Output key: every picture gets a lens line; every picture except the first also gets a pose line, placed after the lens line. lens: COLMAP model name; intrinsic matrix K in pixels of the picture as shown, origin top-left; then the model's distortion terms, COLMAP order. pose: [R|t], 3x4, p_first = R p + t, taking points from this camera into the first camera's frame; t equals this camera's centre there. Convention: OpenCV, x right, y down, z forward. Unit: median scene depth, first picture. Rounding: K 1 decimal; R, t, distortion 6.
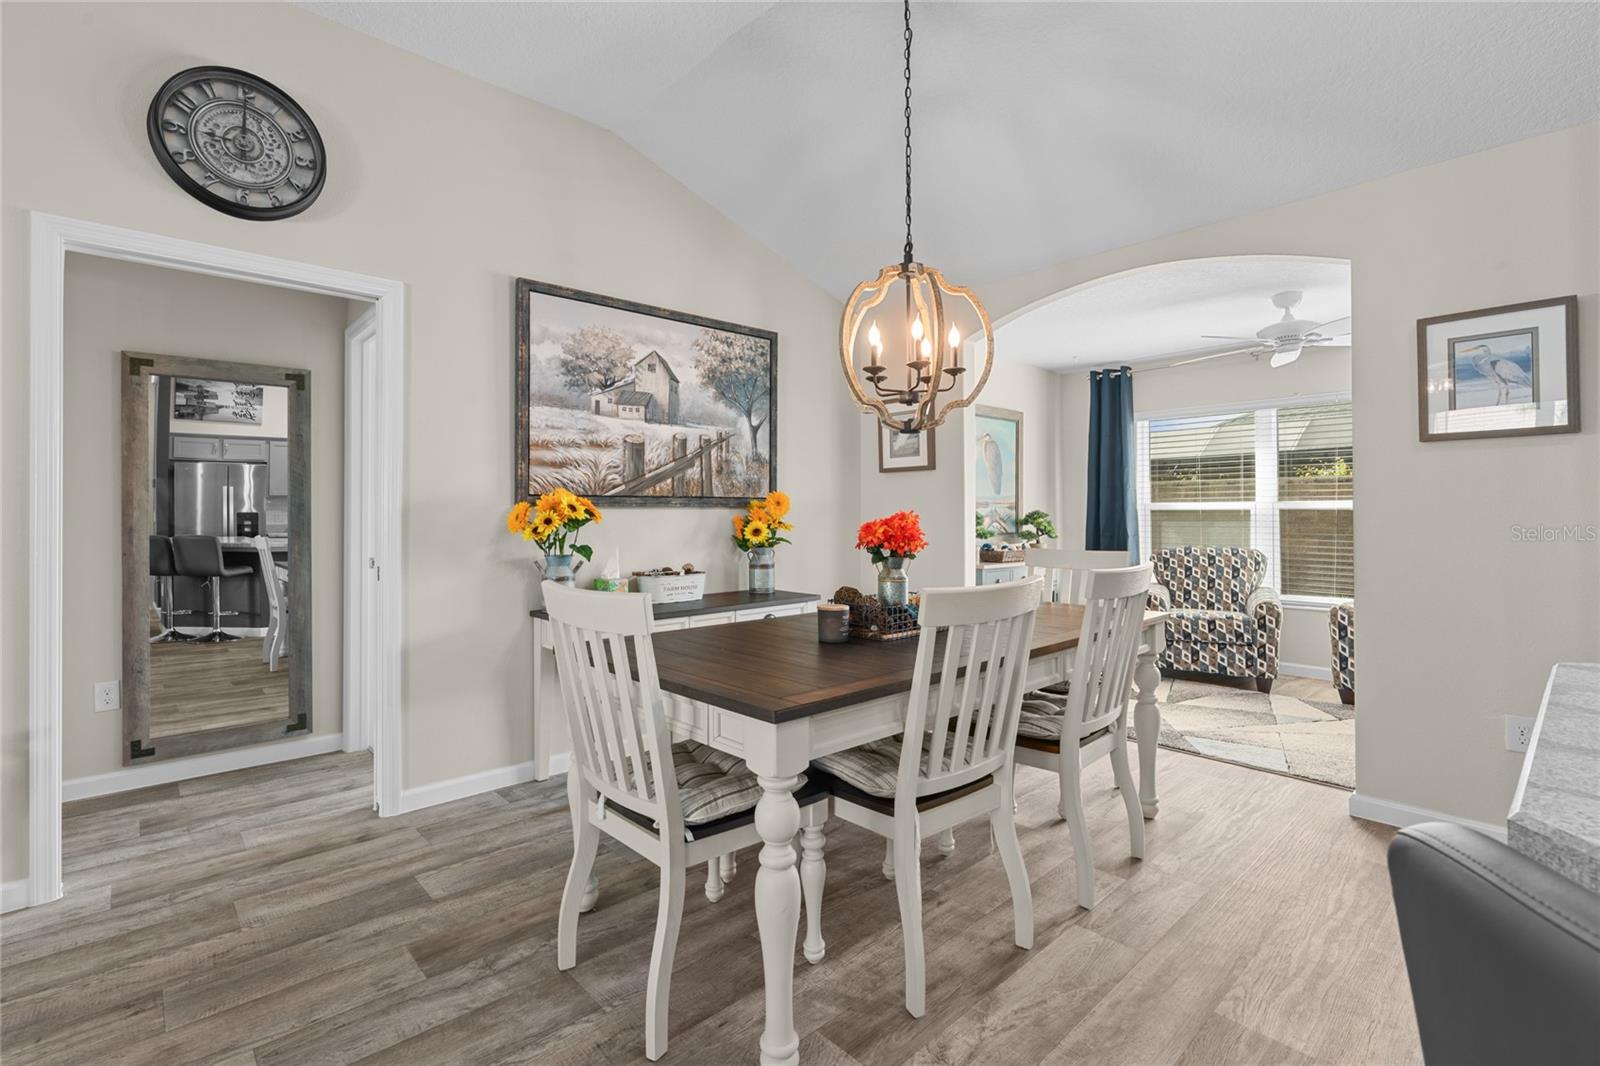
lens RADIAL K [[721.6, 0, 784.1], [0, 721.6, 501.3], [0, 0, 1]] dist [-0.005528, 0.002264]
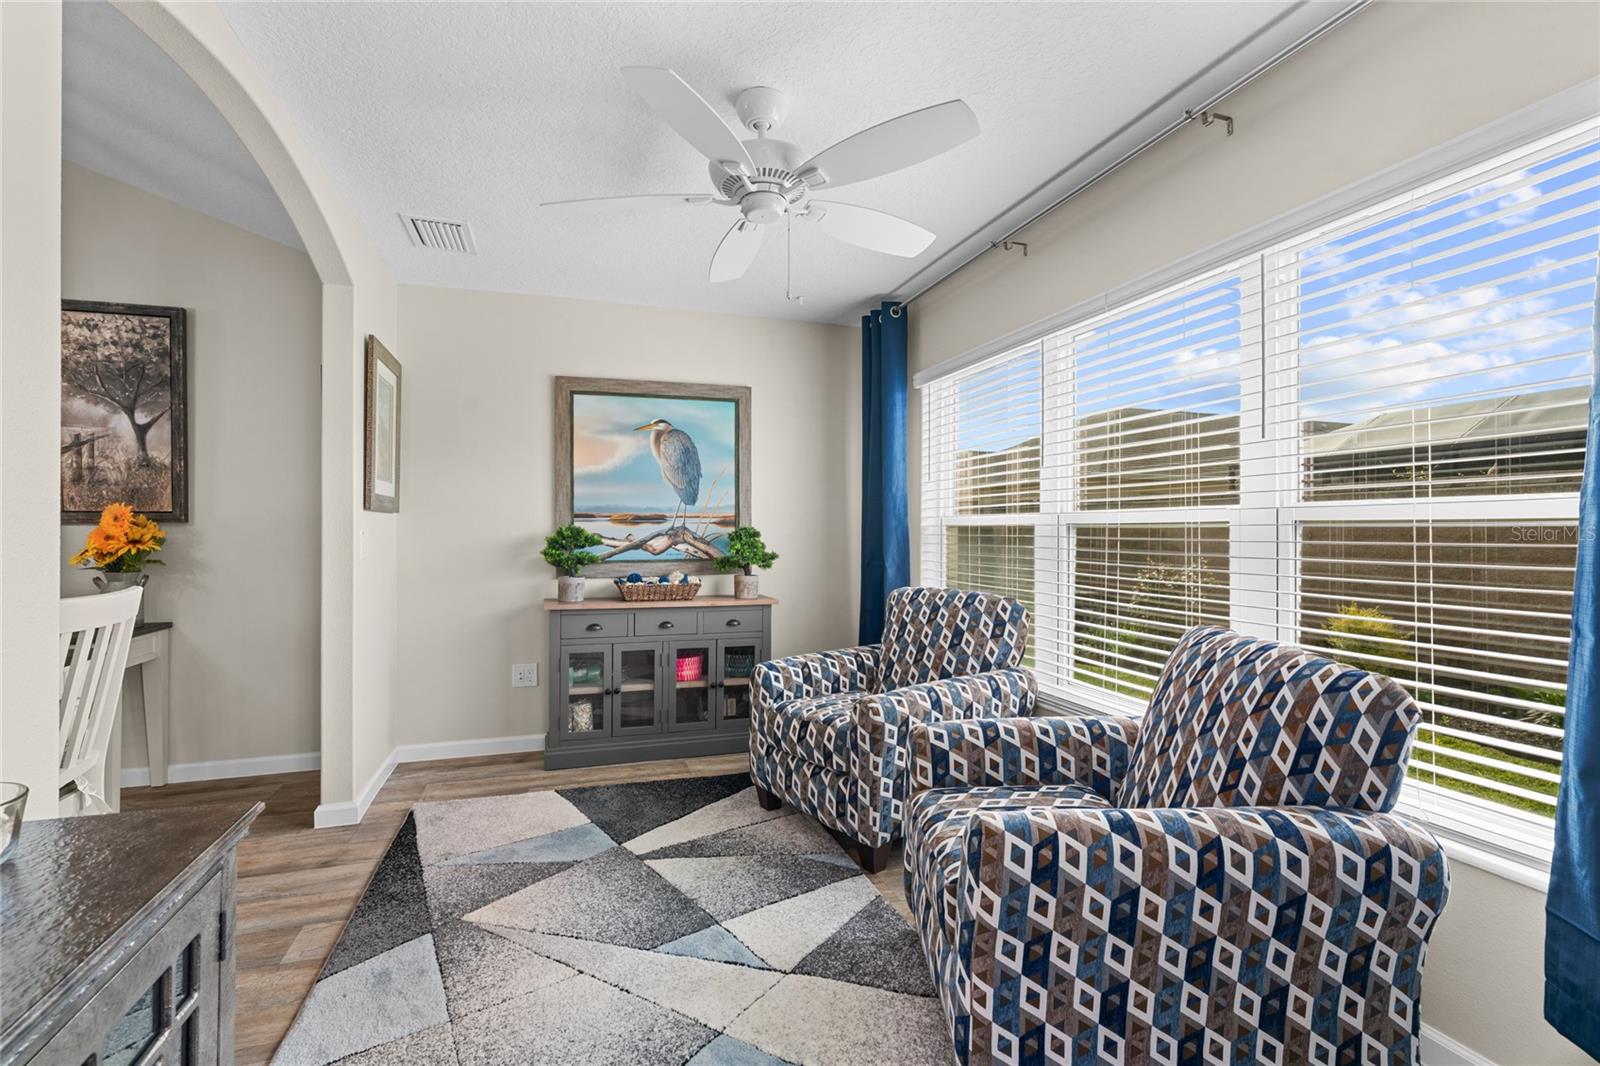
lens RADIAL K [[721.6, 0, 799.7], [0, 721.6, 510.9], [0, 0, 1]] dist [-0.005528, 0.002264]
pose [[0.909944, -0.009423, -0.414625, 0.980718], [0.005144, 0.999921, -0.011436, 0.007164], [0.414700, 0.008273, 0.909921, 0.569047]]
